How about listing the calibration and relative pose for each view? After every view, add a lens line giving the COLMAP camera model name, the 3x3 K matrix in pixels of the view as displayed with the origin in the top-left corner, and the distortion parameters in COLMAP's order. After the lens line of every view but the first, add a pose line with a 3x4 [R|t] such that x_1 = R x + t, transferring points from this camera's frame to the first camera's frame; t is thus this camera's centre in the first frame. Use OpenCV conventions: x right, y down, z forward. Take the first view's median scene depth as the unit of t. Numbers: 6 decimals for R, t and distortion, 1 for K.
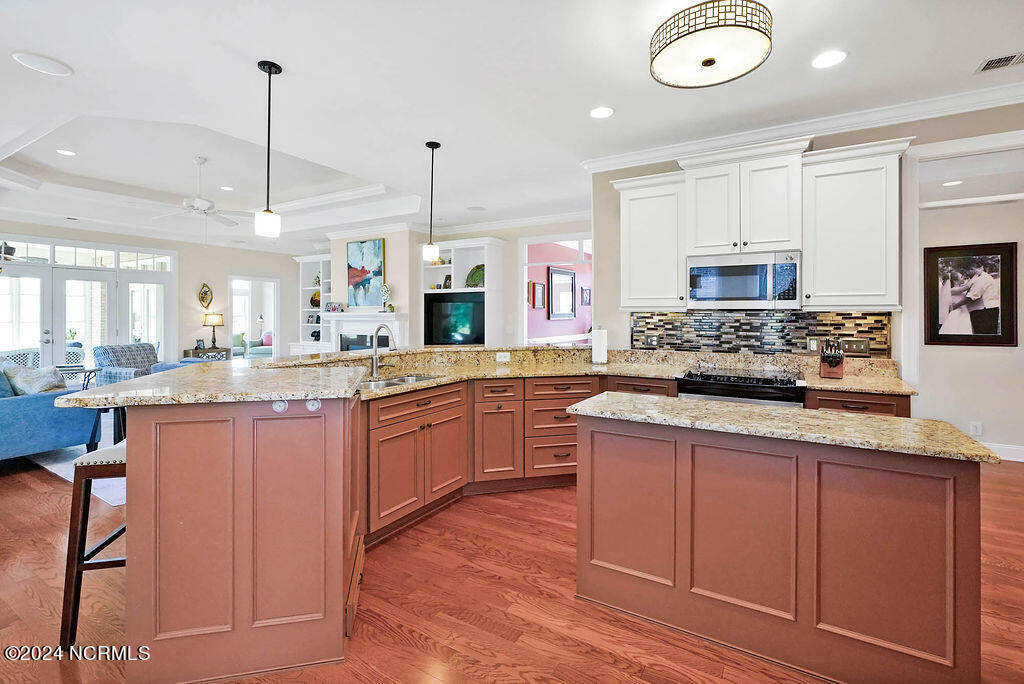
lens RADIAL K [[464.2, 0, 505.4], [0, 464.2, 315.4], [0, 0, 1]] dist [-0.000435, 0.000066]
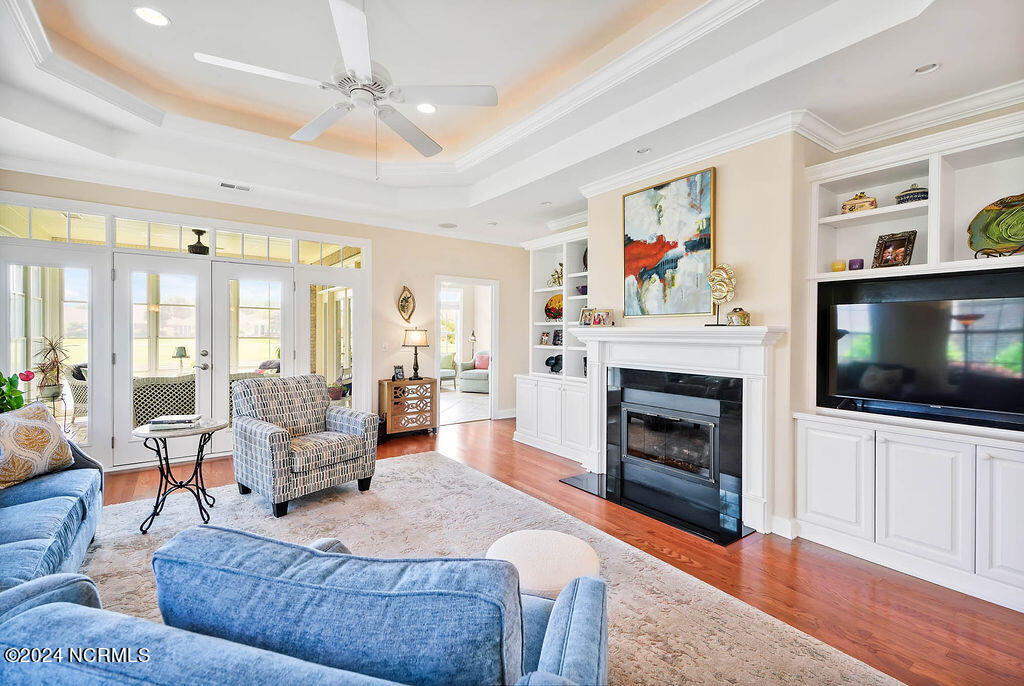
lens RADIAL K [[447.6, 0, 513.3], [0, 447.6, 336.8], [0, 0, 1]] dist [0.020140, -0.000144]
pose [[0.925924, 0.009939, -0.377579, -0.260922], [-0.007611, 0.999942, 0.007658, 0.002085], [0.377633, -0.004217, 0.925946, 0.472545]]
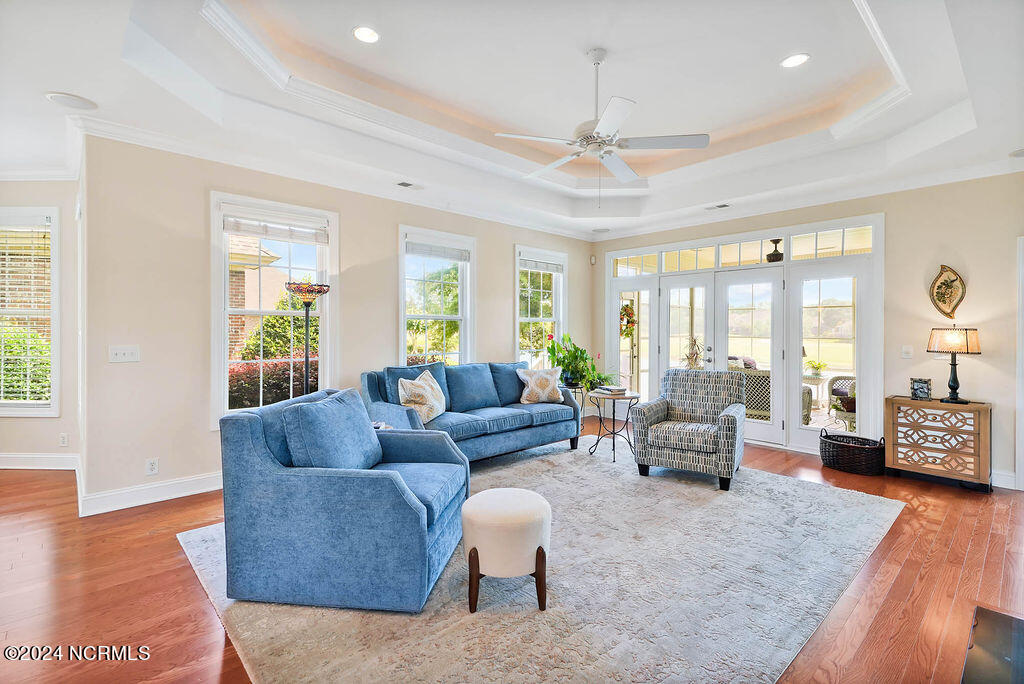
lens RADIAL K [[476.4, 0, 507.9], [0, 476.4, 329.9], [0, 0, 1]] dist [0.011562, 0.000199]
pose [[-0.286872, 0.000057, -0.957969, -0.038633], [-0.006559, 0.999976, 0.002024, 0.001420], [0.957947, 0.006863, -0.286864, 0.776445]]
